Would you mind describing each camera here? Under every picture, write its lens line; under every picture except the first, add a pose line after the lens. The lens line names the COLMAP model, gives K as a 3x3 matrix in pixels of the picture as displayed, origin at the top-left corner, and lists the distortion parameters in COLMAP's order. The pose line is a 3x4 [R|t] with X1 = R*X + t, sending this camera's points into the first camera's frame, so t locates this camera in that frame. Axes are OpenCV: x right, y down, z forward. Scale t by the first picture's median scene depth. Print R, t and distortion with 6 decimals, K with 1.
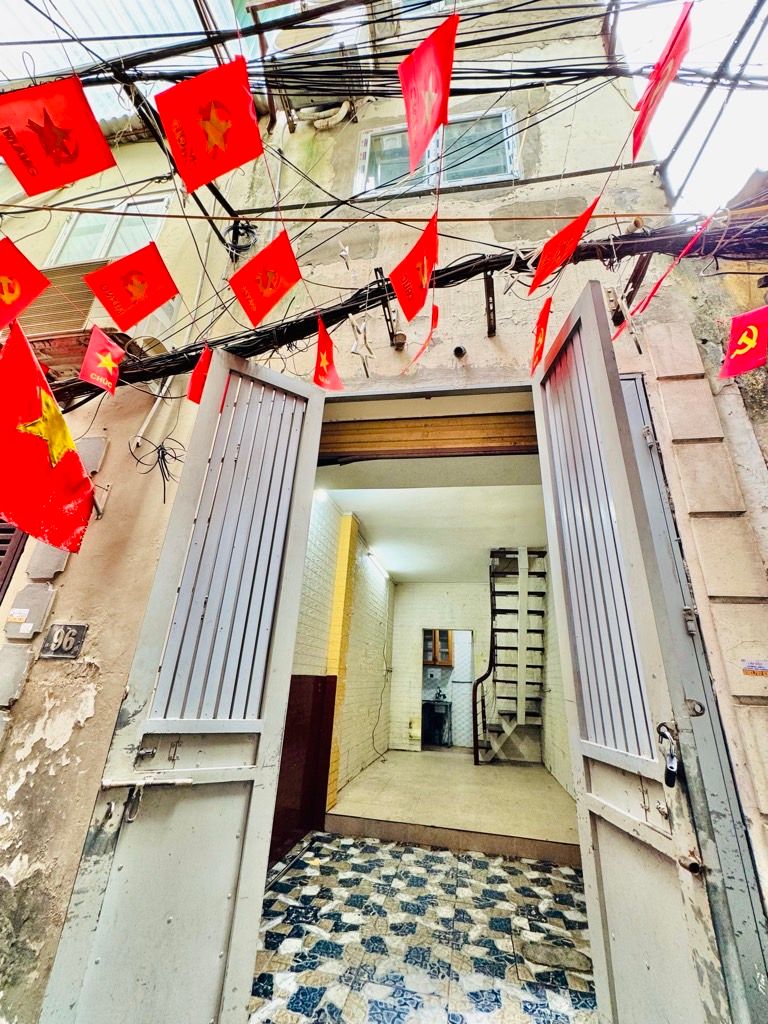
lens RADIAL K [[408.3, 0, 387.7], [0, 408.3, 507.3], [0, 0, 1]] dist [-0.004476, 0.001455]
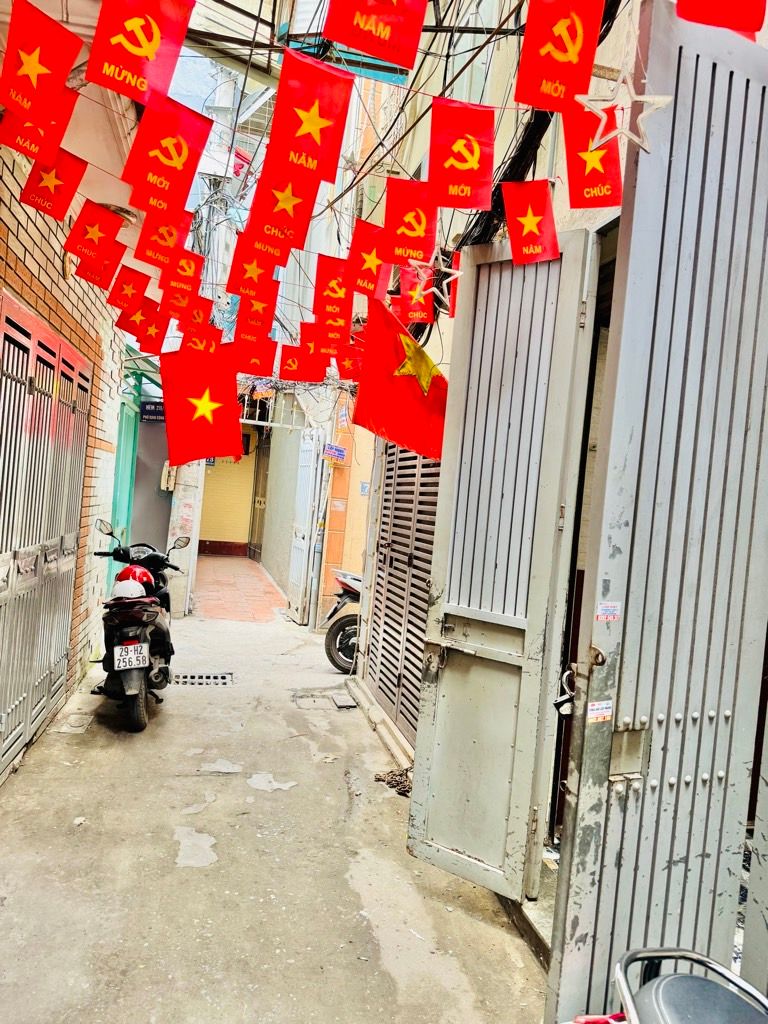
lens RADIAL K [[717.1, 0, 383.6], [0, 717.1, 515.7], [0, 0, 1]] dist [0.001100, -0.000119]
pose [[0.382173, 0.002824, -0.924087, 1.446170], [0.286385, 0.950400, 0.121344, -0.082284], [0.878594, -0.311019, 0.362408, 0.078064]]
